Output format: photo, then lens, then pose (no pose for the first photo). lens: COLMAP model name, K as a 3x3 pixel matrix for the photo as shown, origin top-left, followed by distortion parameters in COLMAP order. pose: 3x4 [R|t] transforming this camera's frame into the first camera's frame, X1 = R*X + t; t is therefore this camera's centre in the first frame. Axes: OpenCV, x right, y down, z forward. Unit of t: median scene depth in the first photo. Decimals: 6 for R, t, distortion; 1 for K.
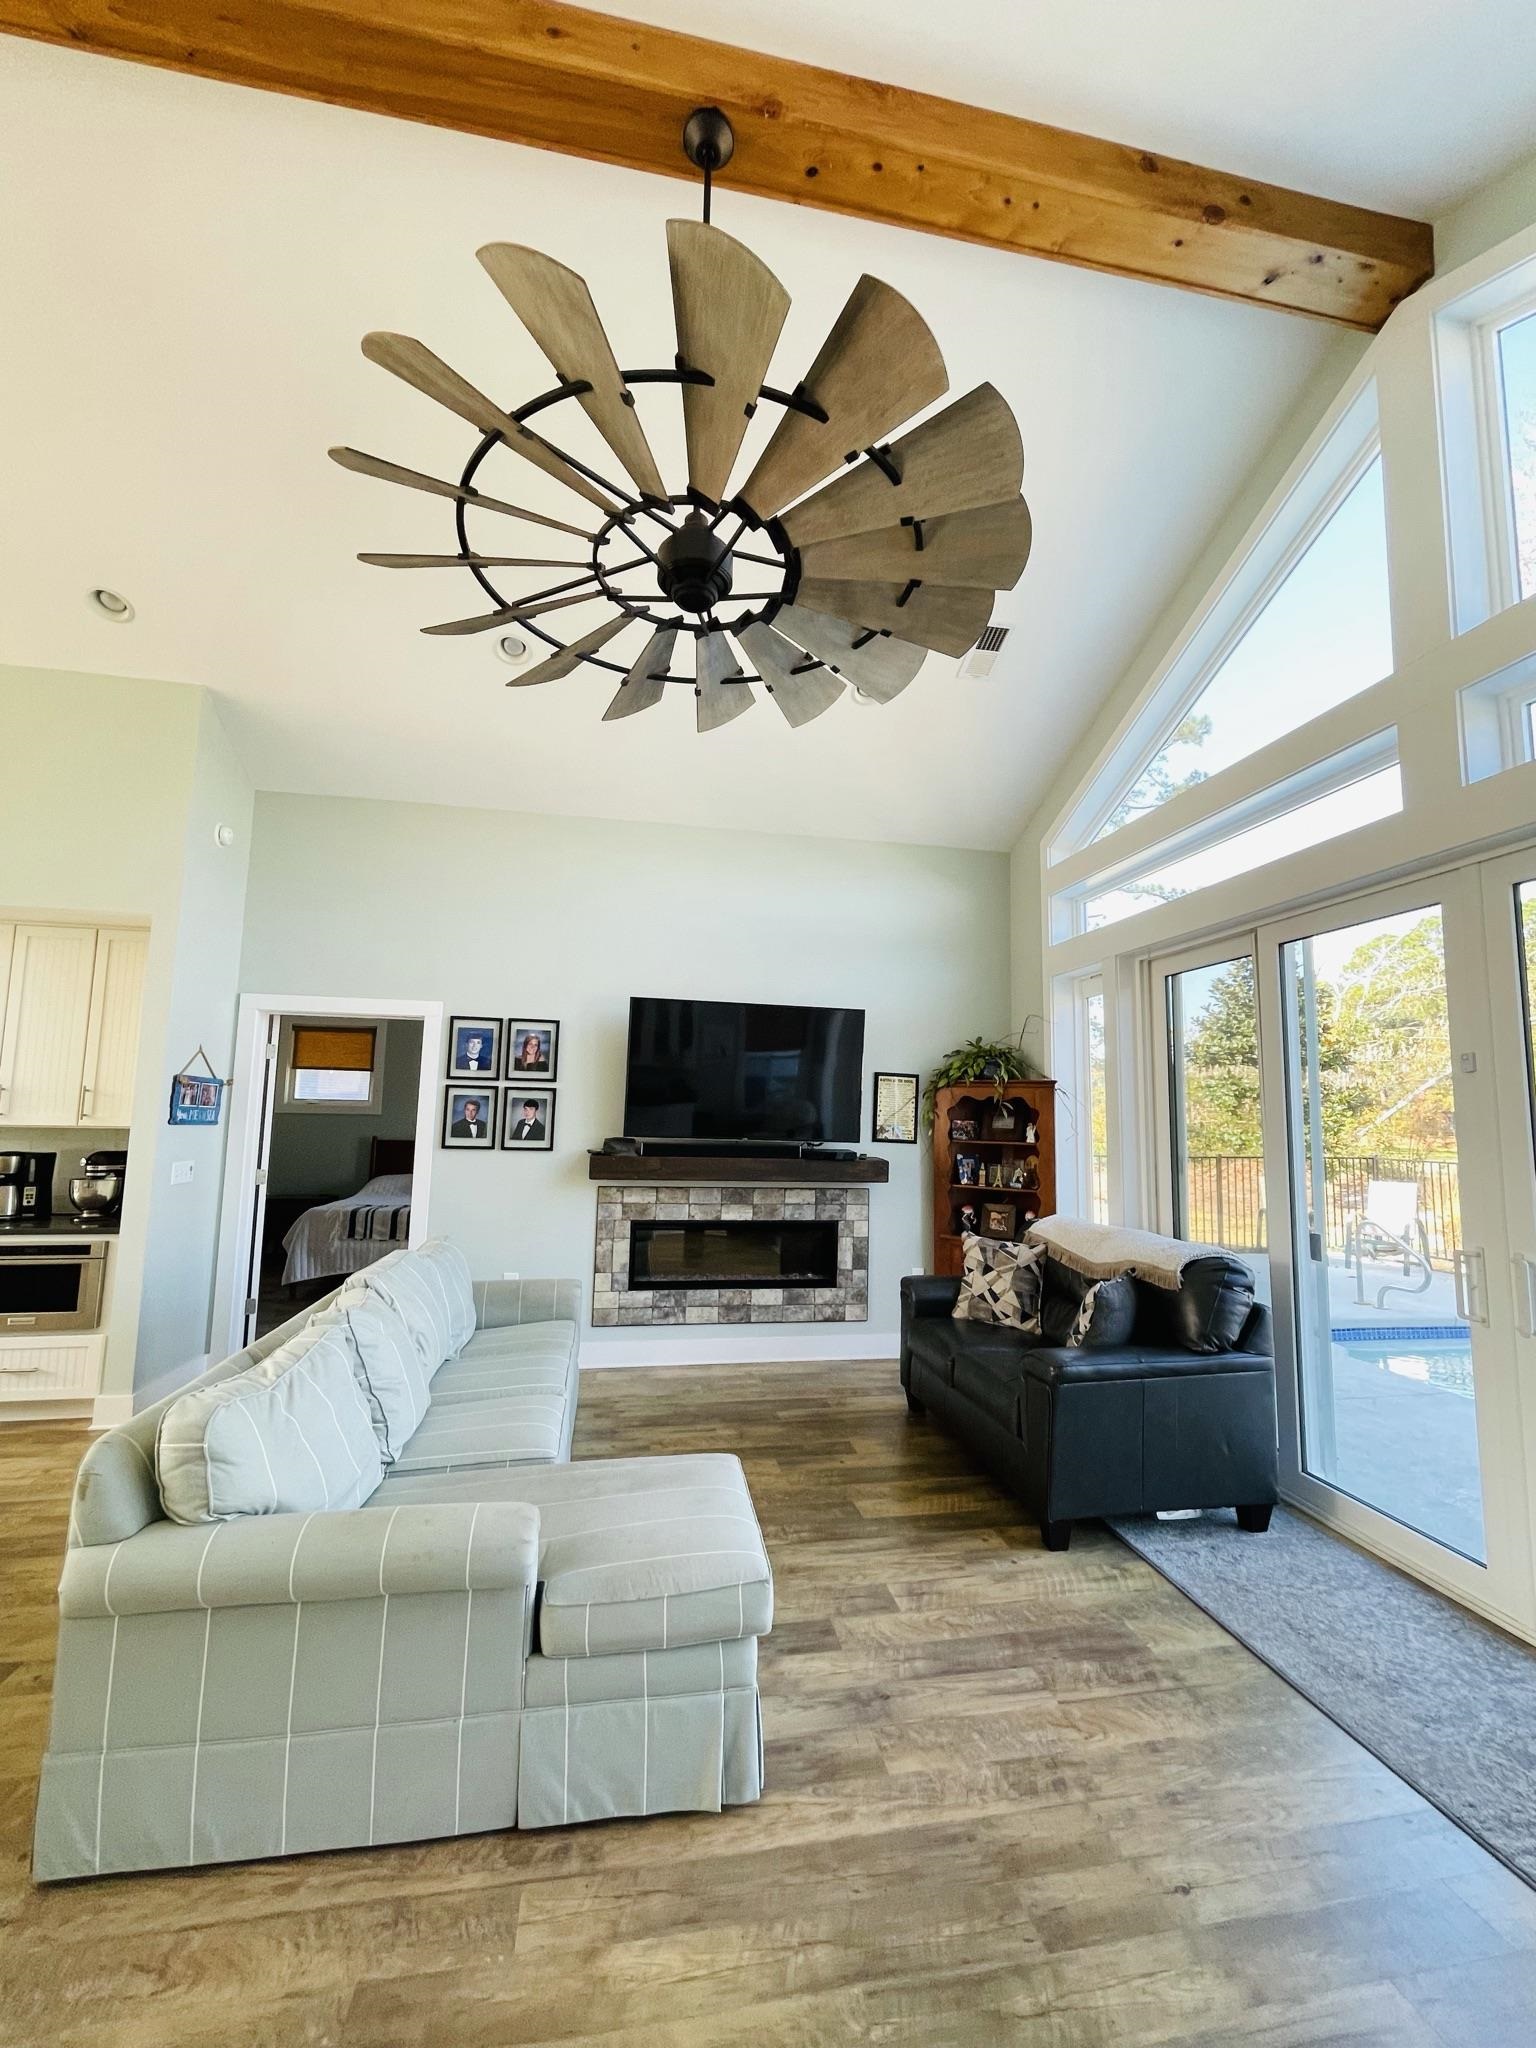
lens RADIAL K [[830.3, 0, 775.1], [0, 830.3, 1028.7], [0, 0, 1]] dist [-0.004187, -0.000030]
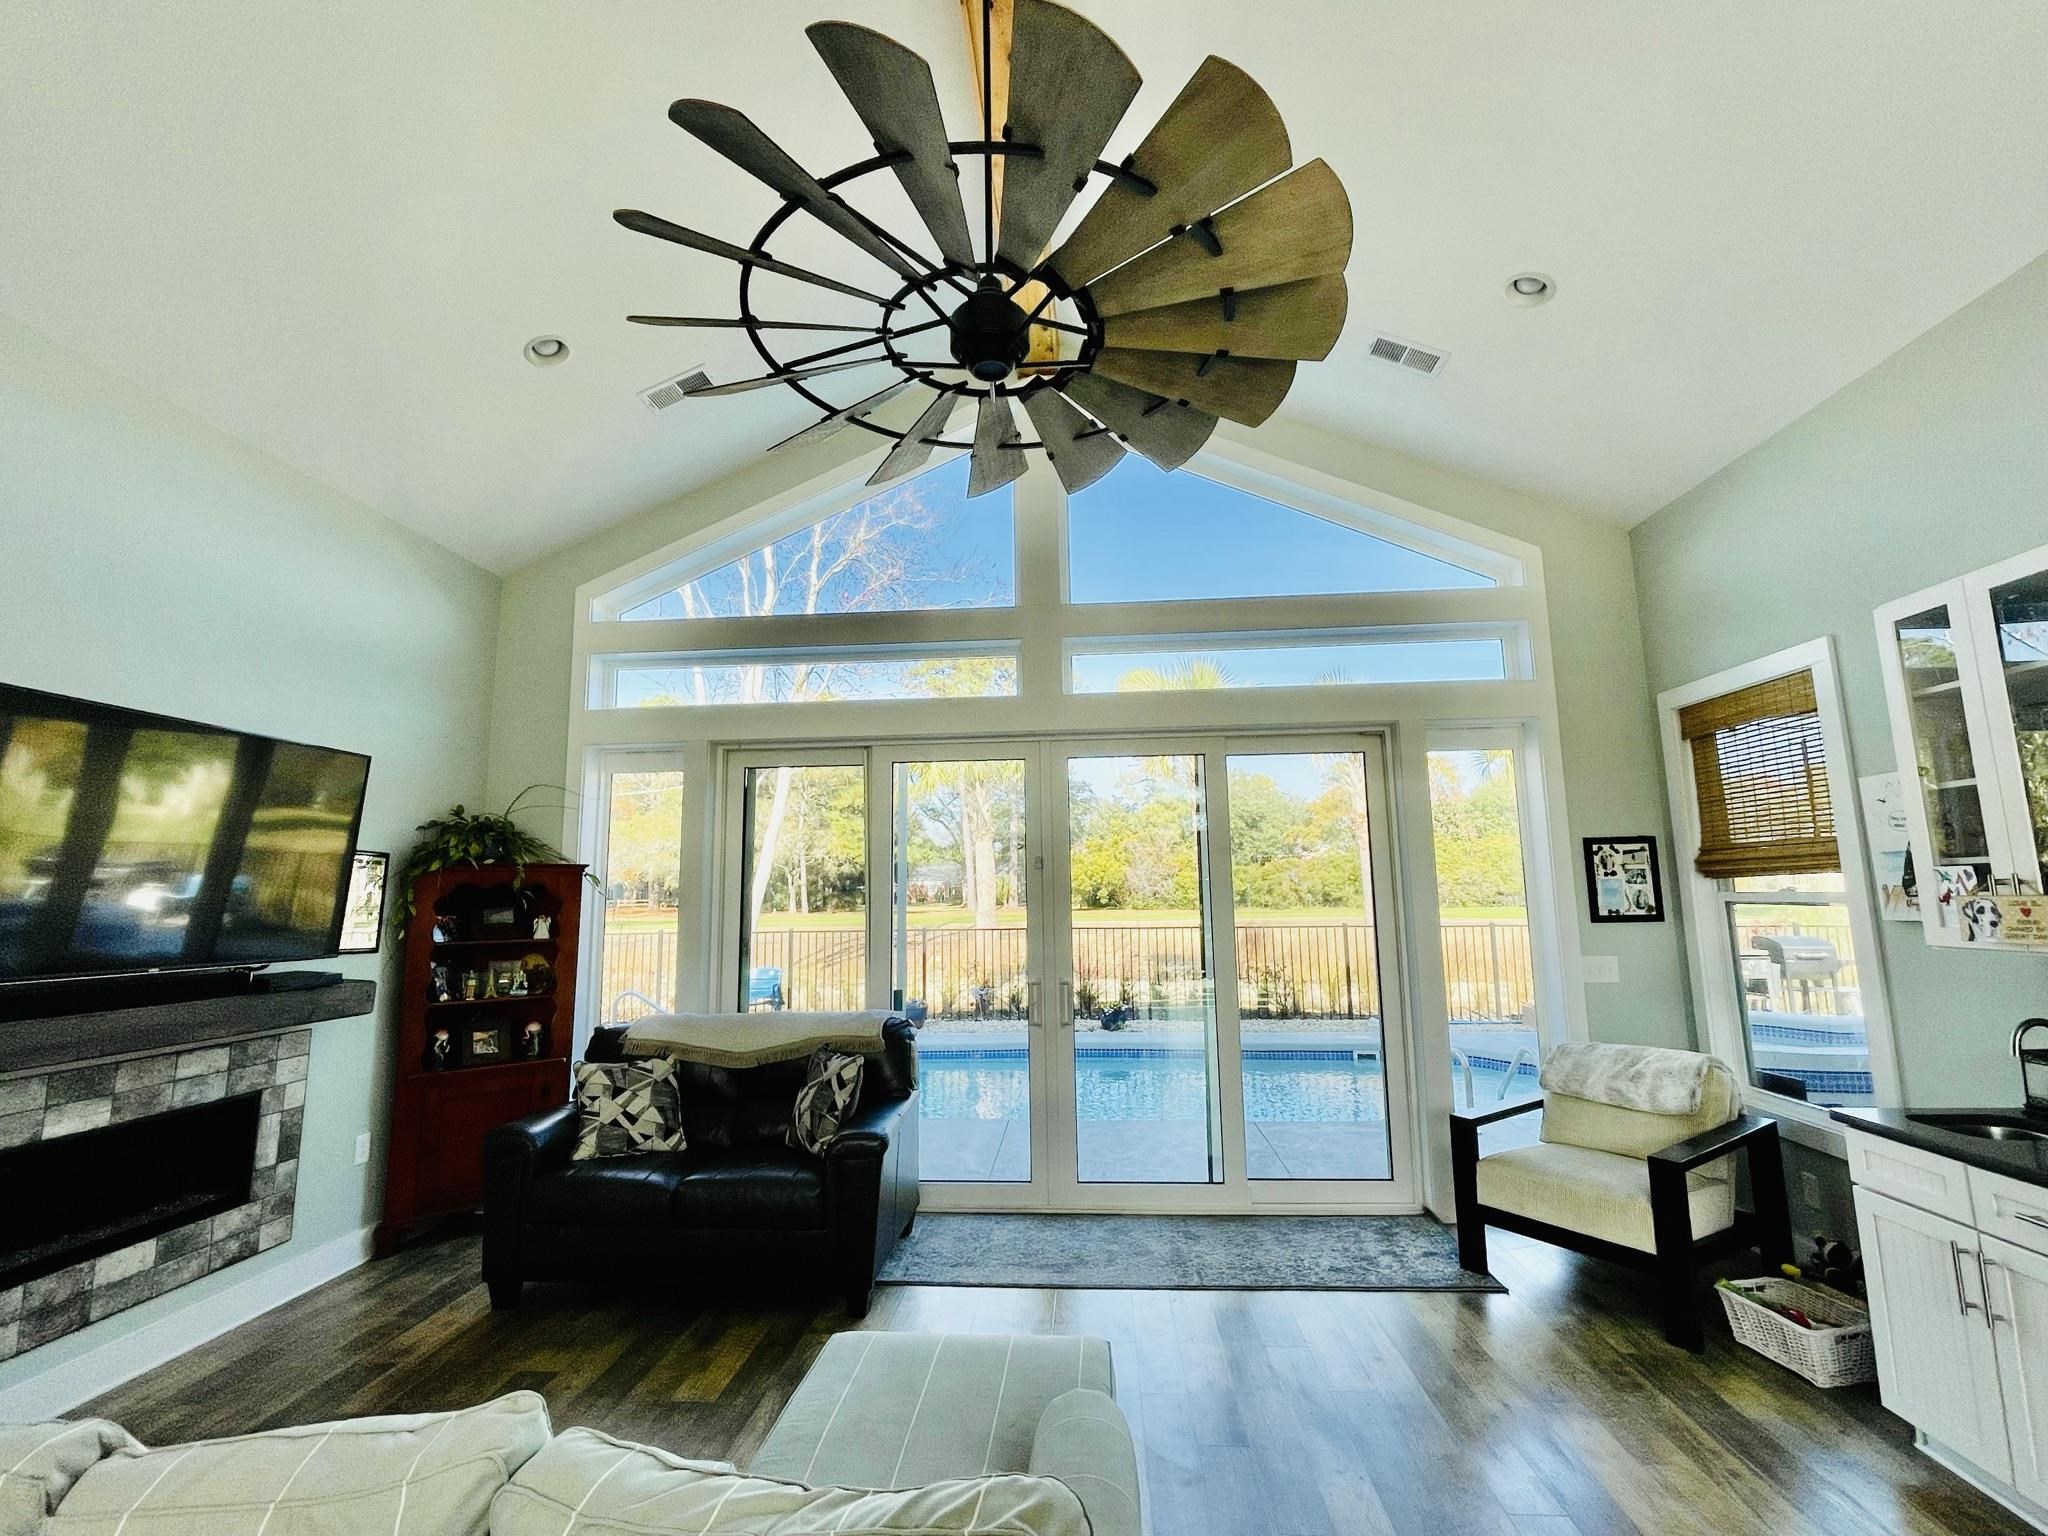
lens RADIAL K [[908.0, 0, 1022.9], [0, 908.0, 764.9], [0, 0, 1]] dist [-0.001319, 0.000670]
pose [[0.258841, 0.111841, 0.959423, -0.533975], [-0.082200, 0.992221, -0.093487, 0.010741], [-0.962416, -0.054667, 0.266021, 0.346108]]
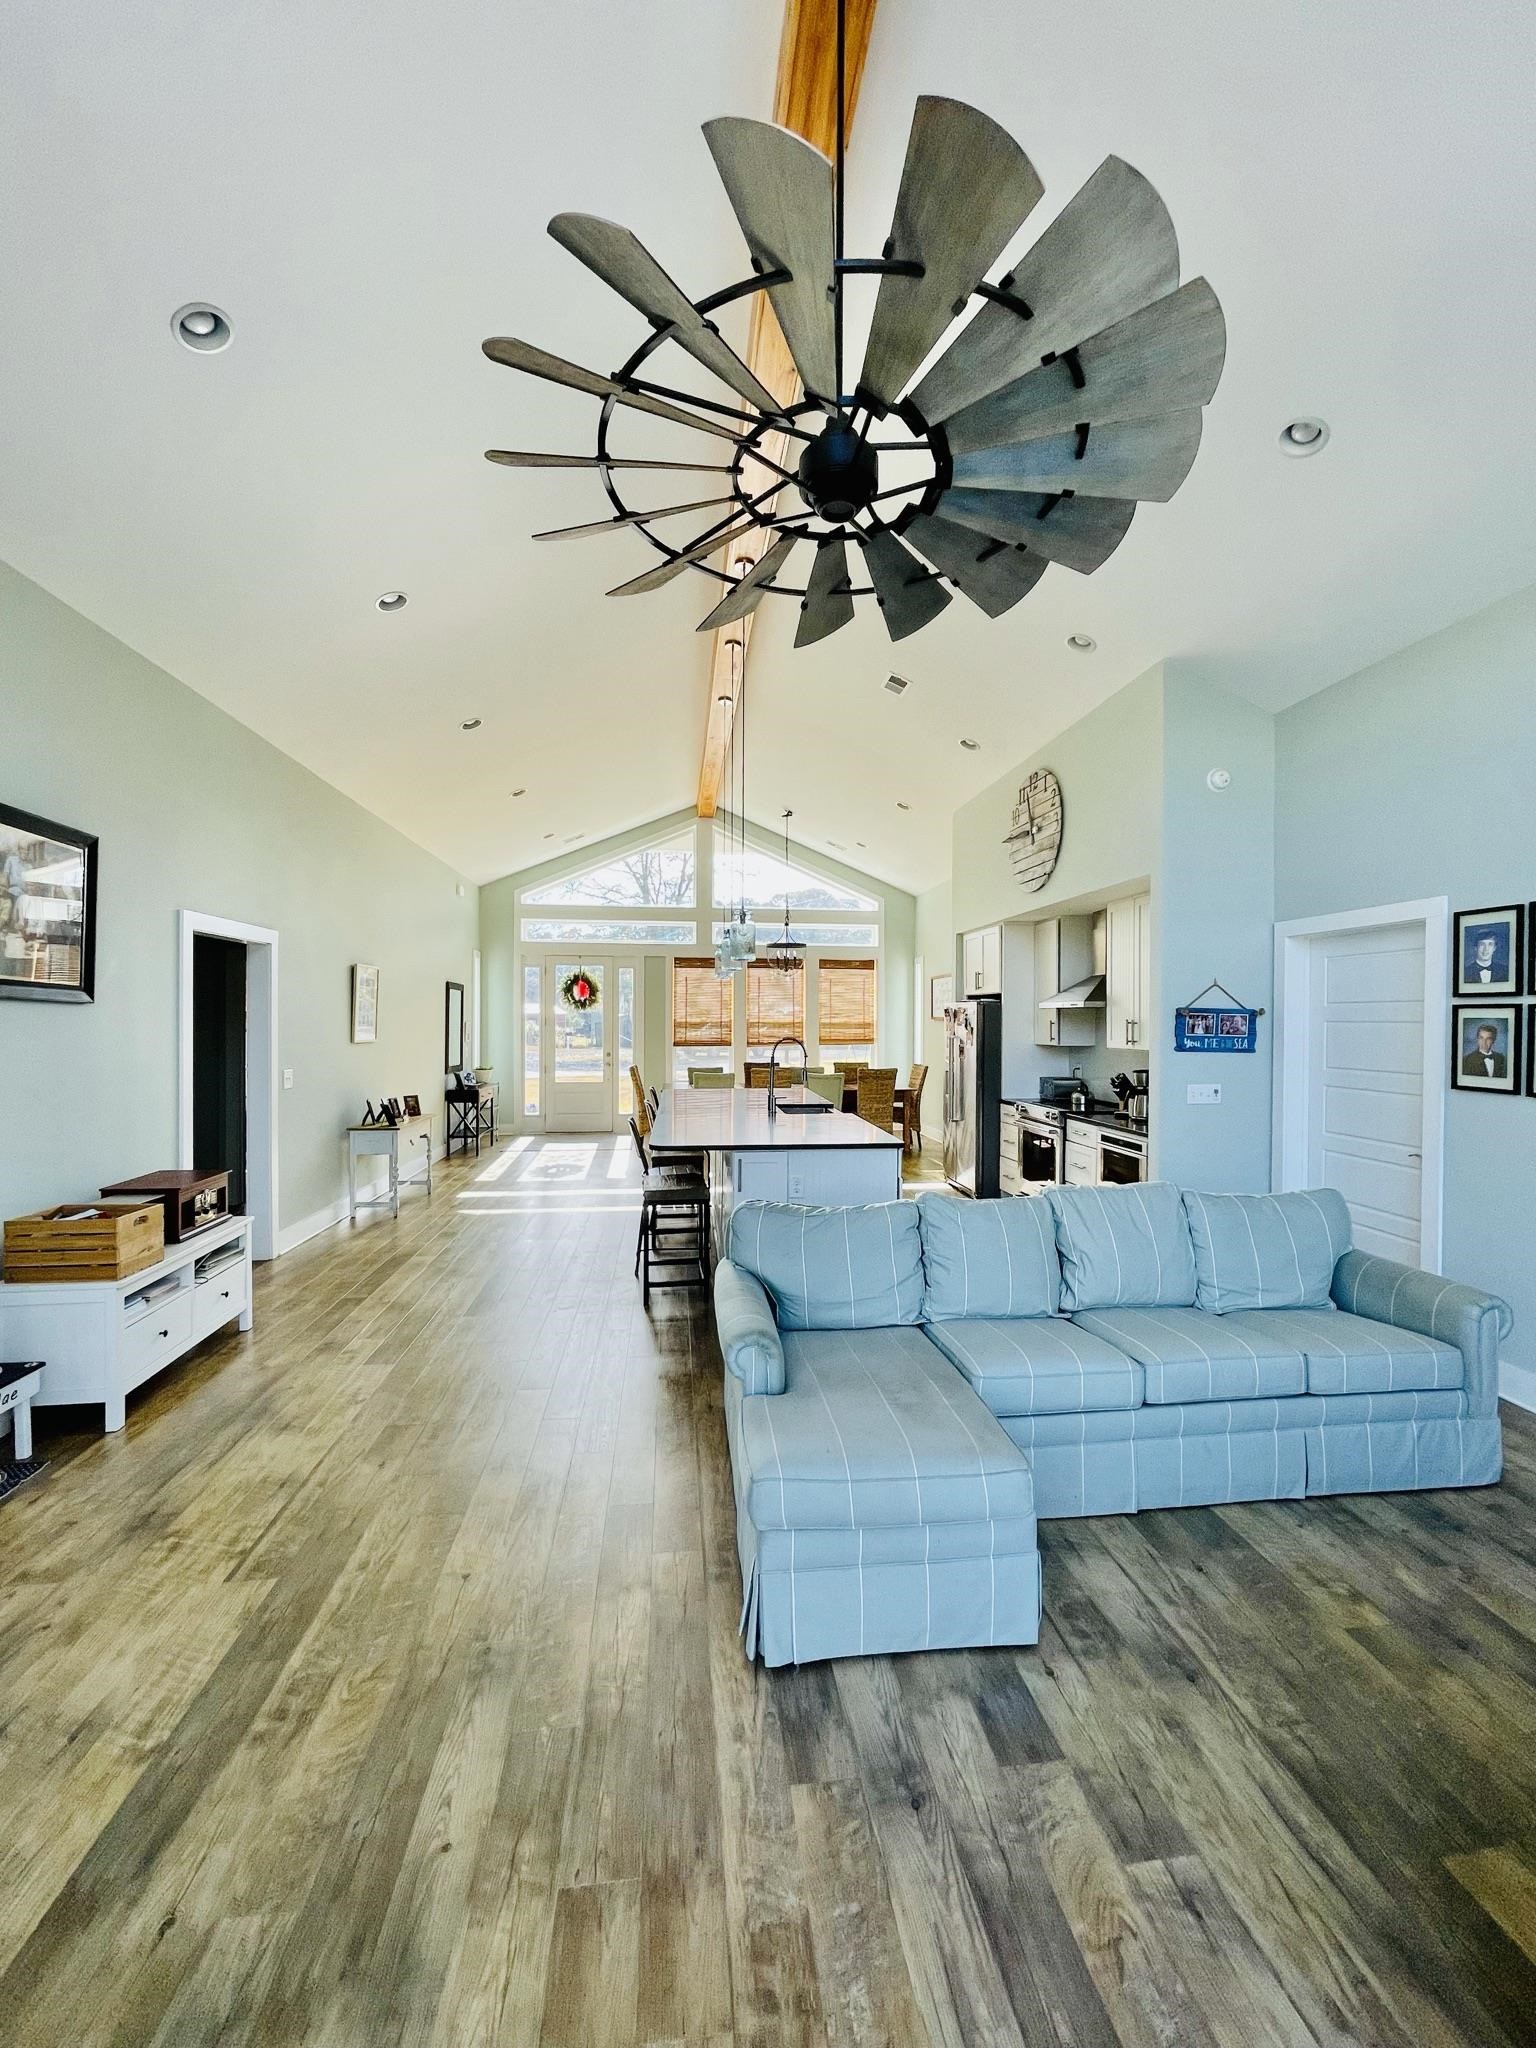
lens RADIAL K [[830.3, 0, 757.1], [0, 830.3, 1035.4], [0, 0, 1]] dist [-0.004187, -0.000030]
pose [[-0.071023, -0.003144, -0.997470, 0.436446], [0.100558, 0.994878, -0.010296, 0.043452], [0.992393, -0.101035, -0.070343, 0.469331]]
